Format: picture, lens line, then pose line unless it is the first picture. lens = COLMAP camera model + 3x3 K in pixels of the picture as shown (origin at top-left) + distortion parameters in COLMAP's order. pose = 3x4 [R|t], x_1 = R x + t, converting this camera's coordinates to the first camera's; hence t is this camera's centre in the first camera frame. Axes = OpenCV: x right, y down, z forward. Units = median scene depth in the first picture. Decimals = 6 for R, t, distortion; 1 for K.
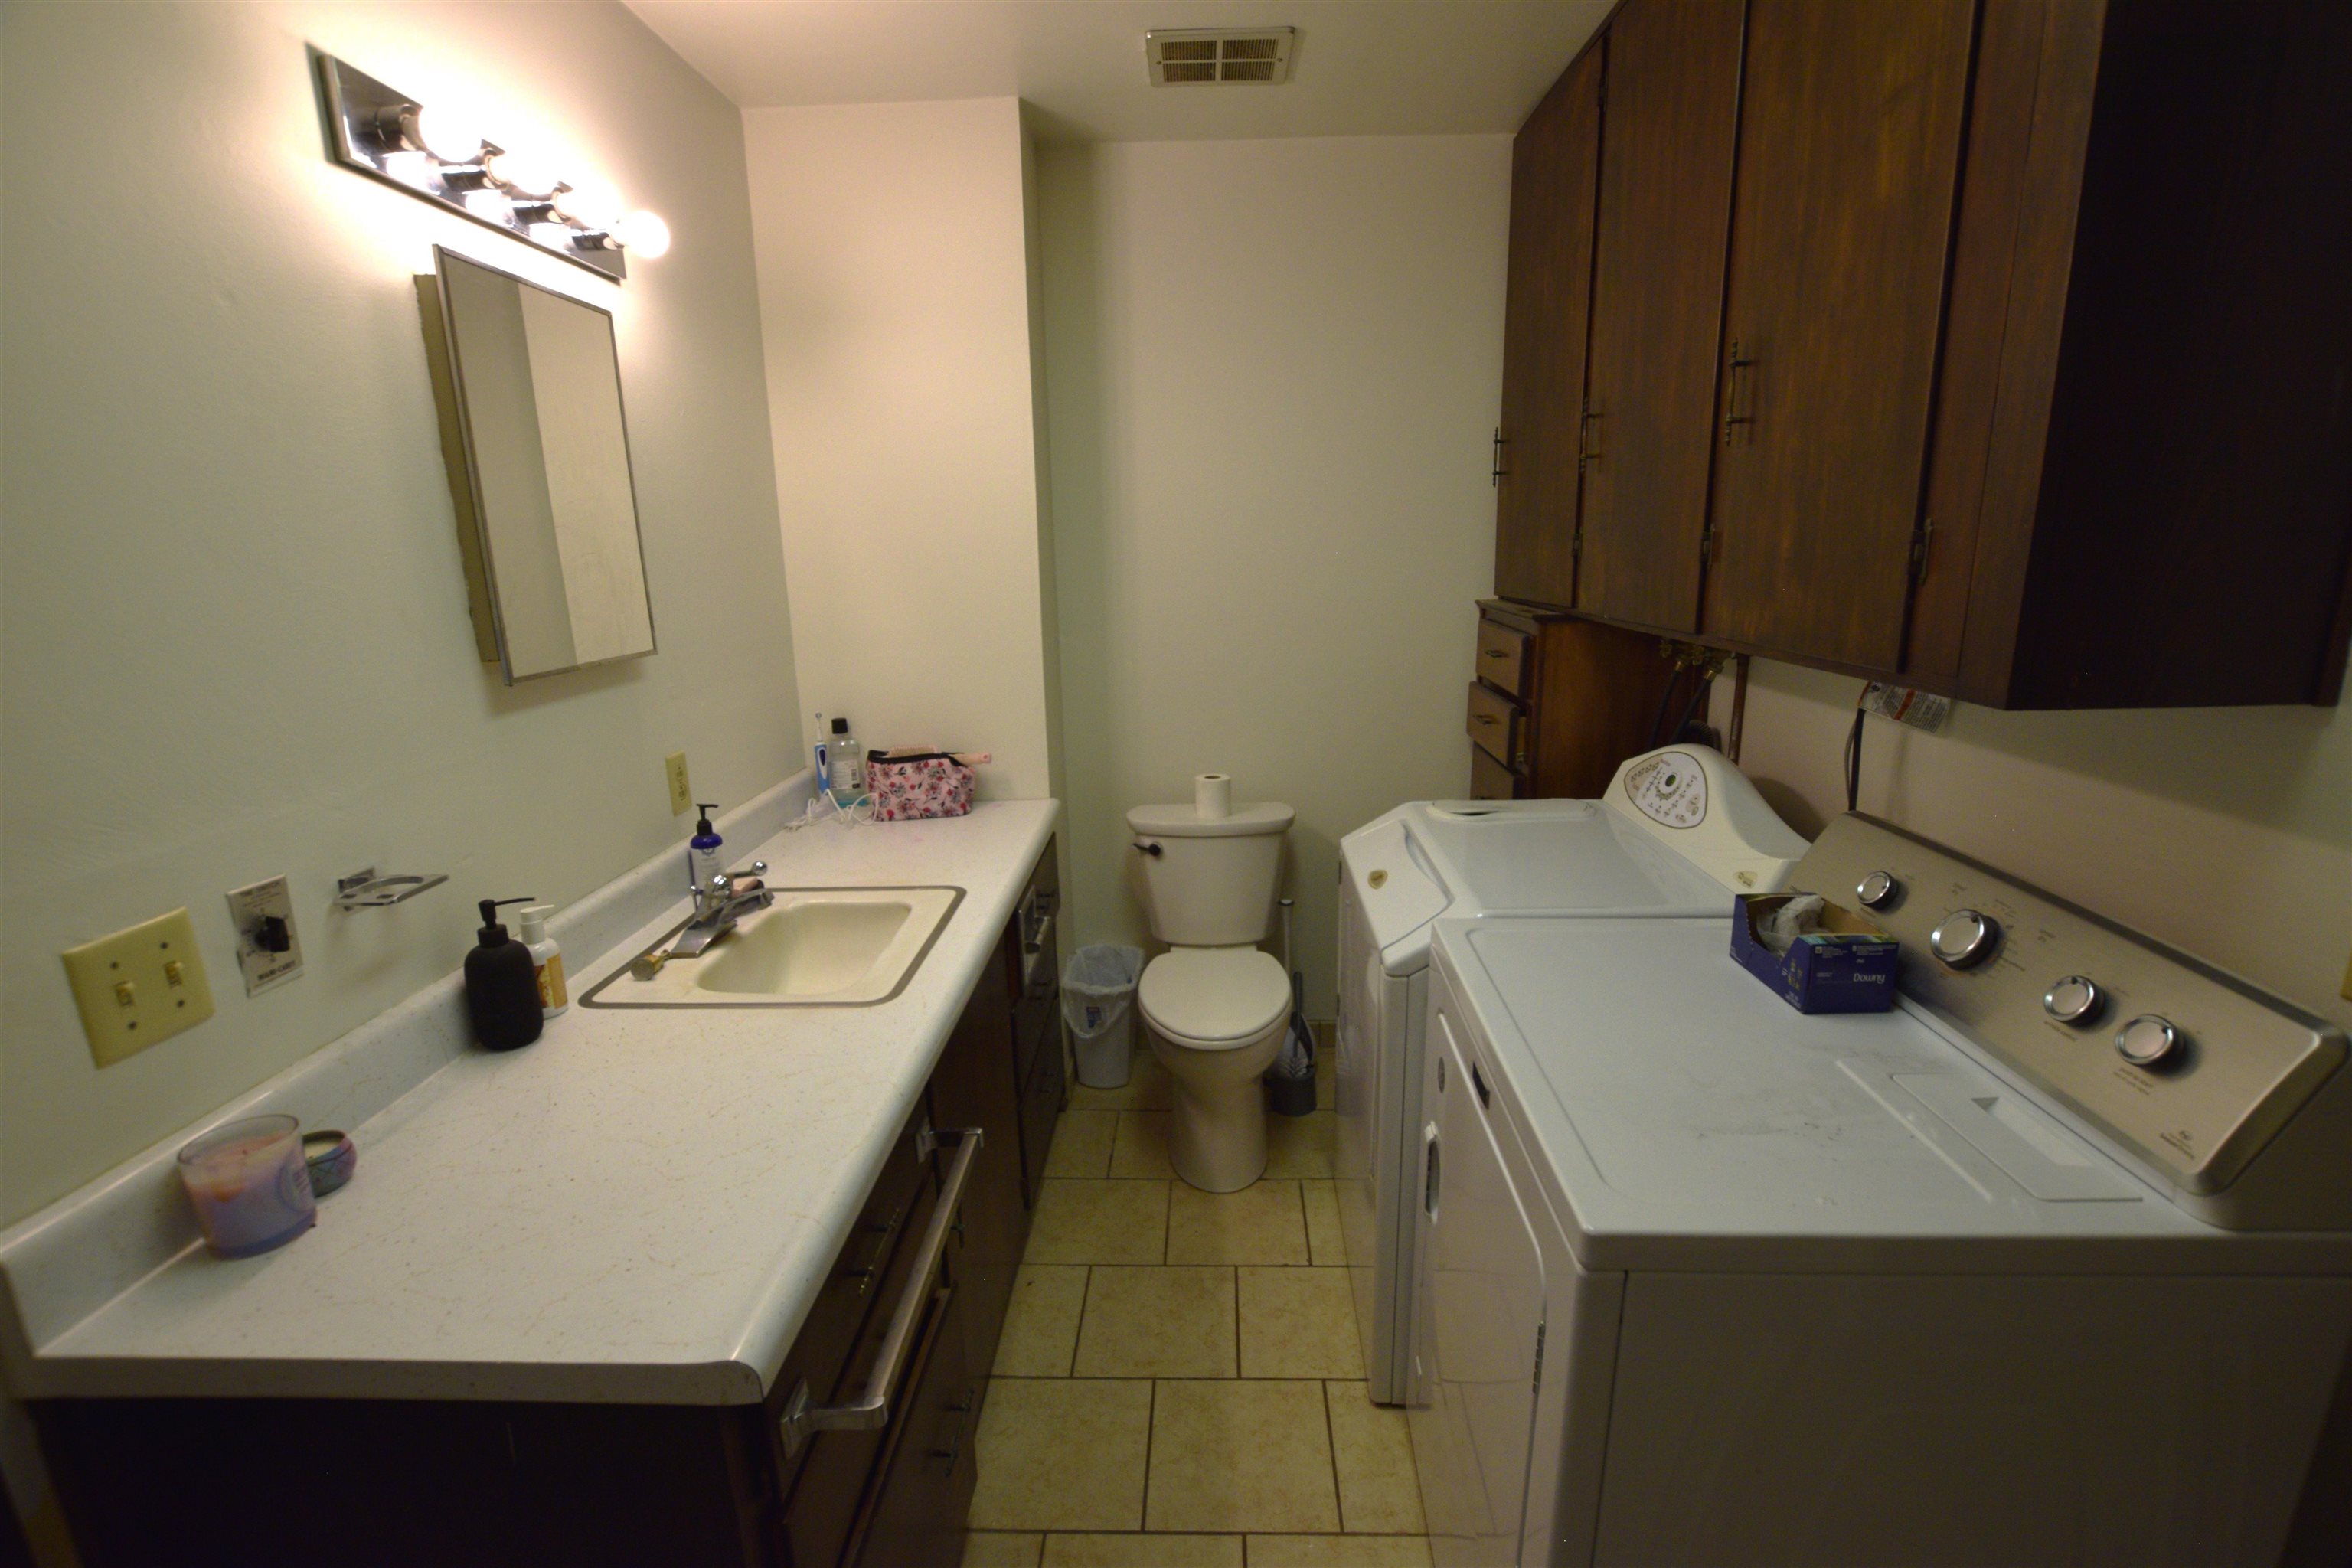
lens RADIAL K [[1035.5, 0, 1190.6], [0, 1035.5, 788.4], [0, 0, 1]] dist [-0.028518, 0.002121]
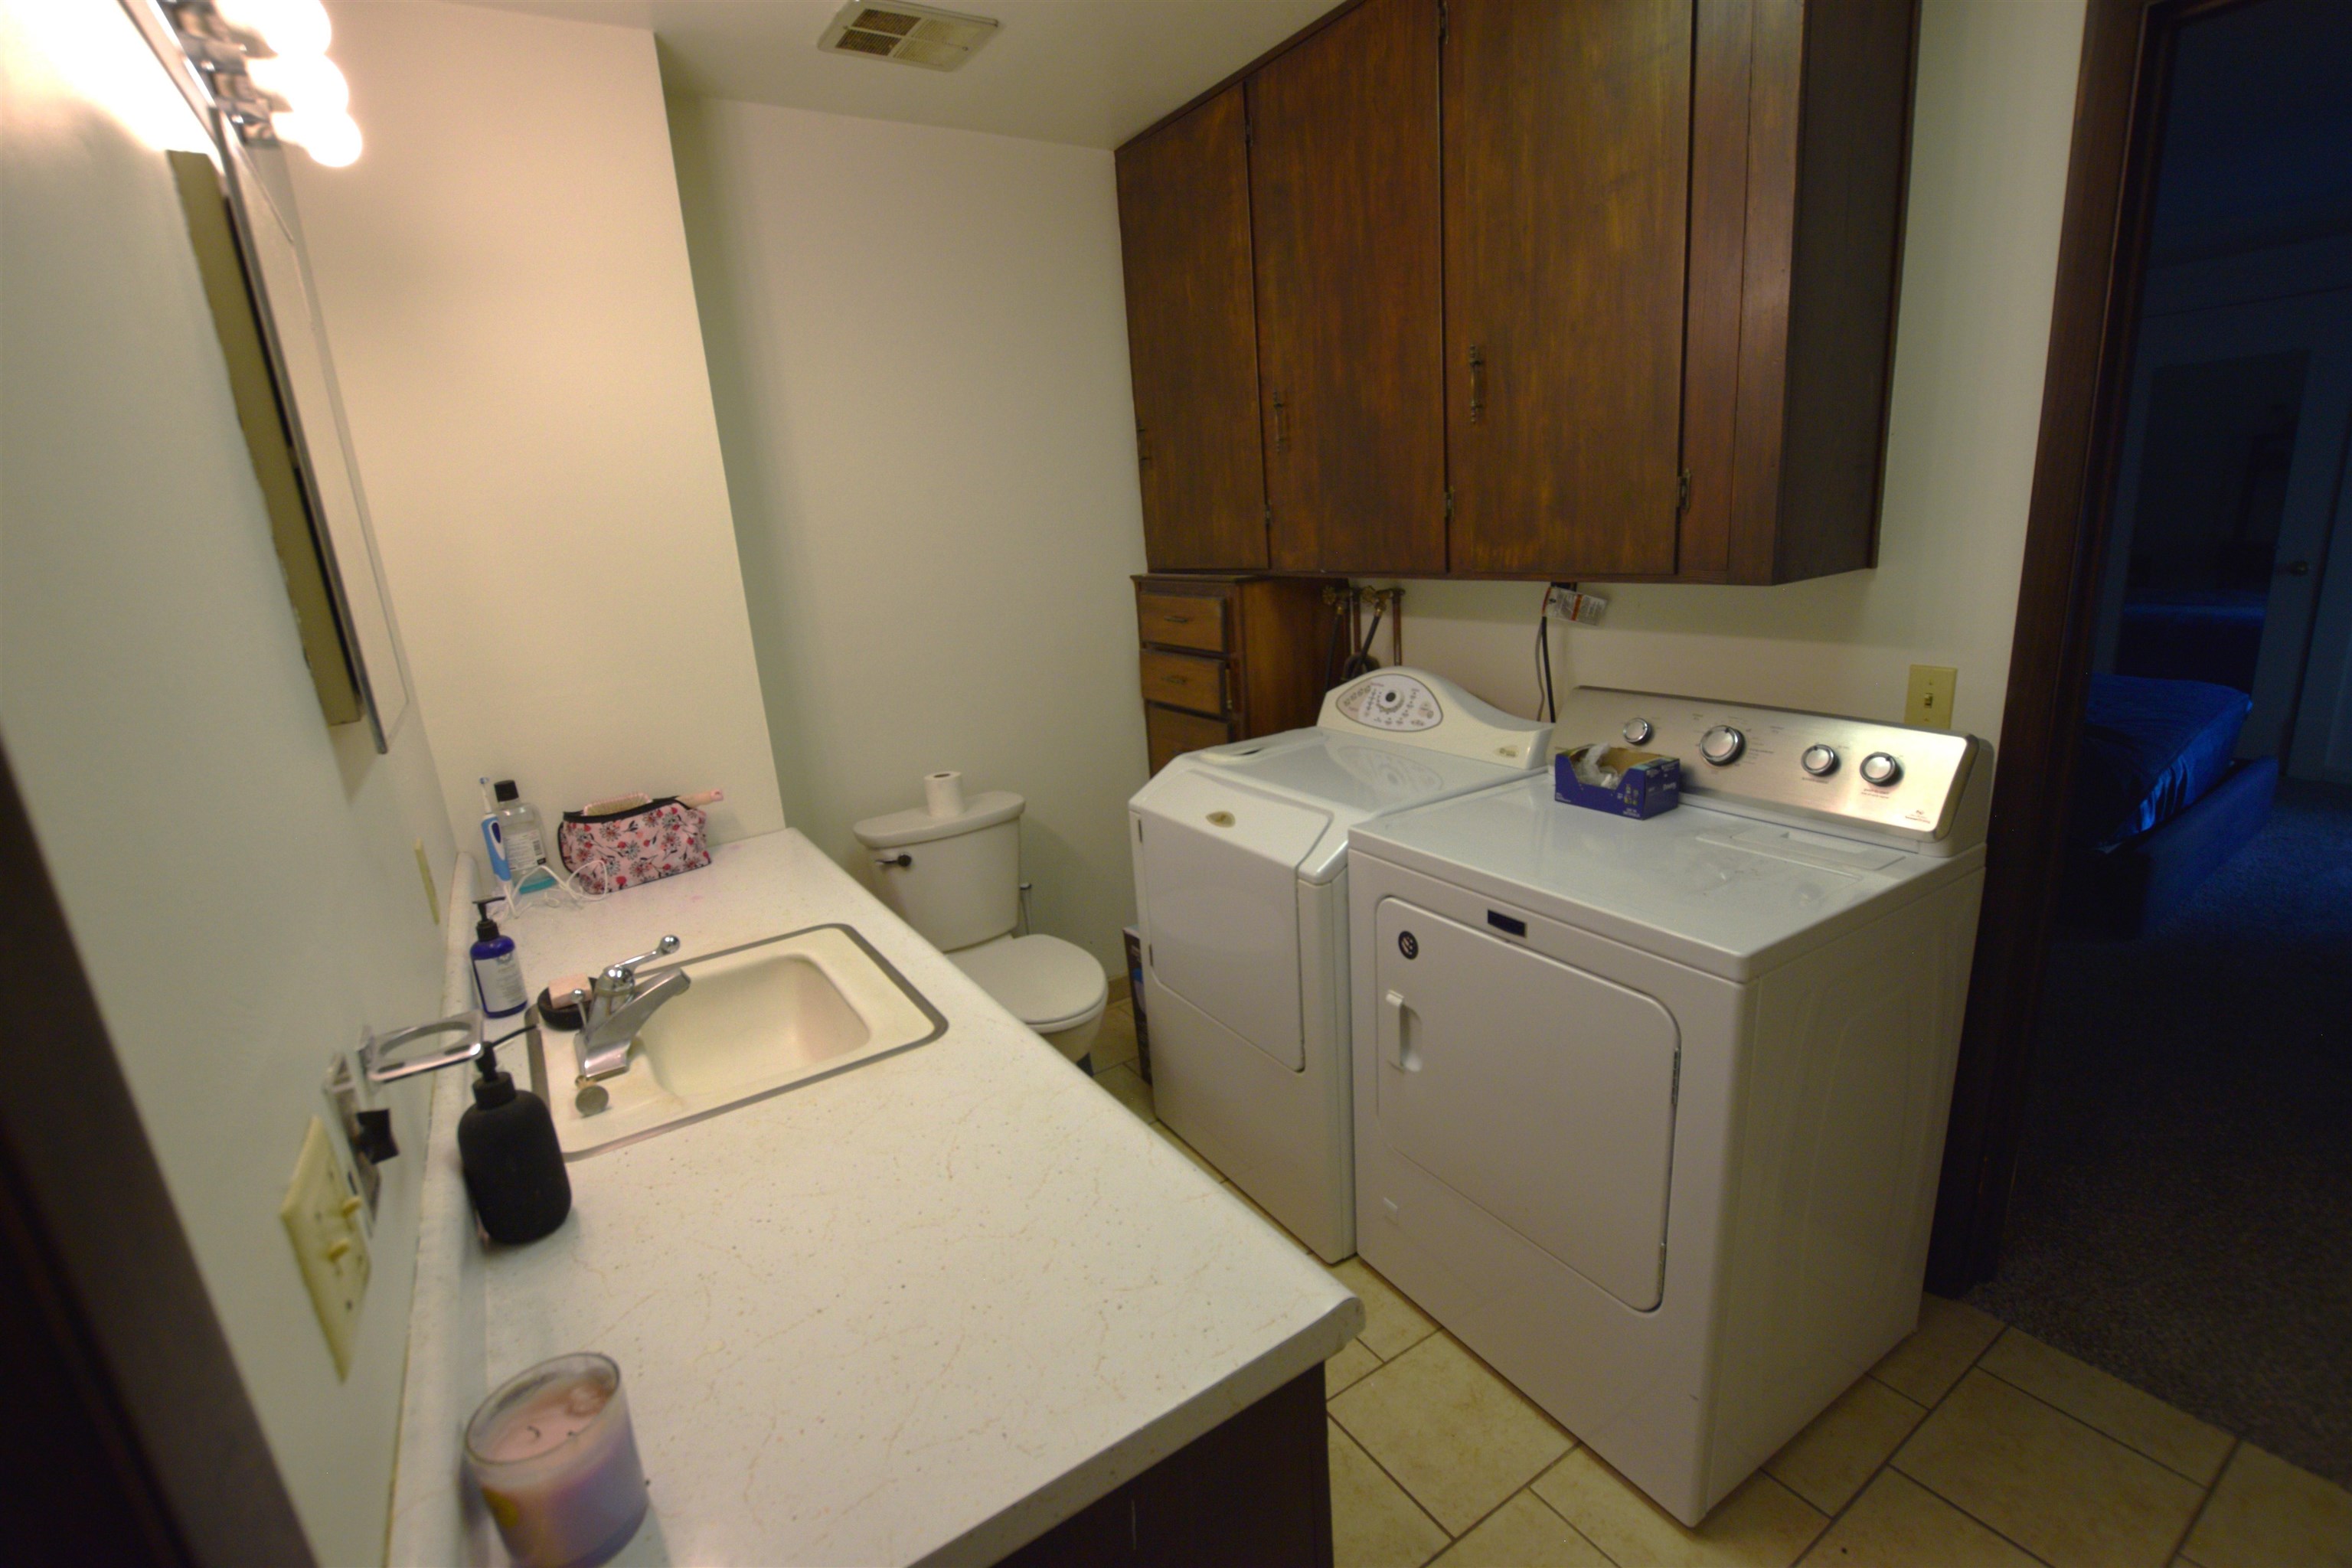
lens RADIAL K [[1035.5, 0, 1185.6], [0, 1035.5, 788.9], [0, 0, 1]] dist [-0.028518, 0.002121]
pose [[0.824706, -0.182286, 0.535380, -0.348952], [0.184100, 0.981603, 0.050627, -0.006174], [-0.534759, 0.056811, 0.843093, 0.066525]]
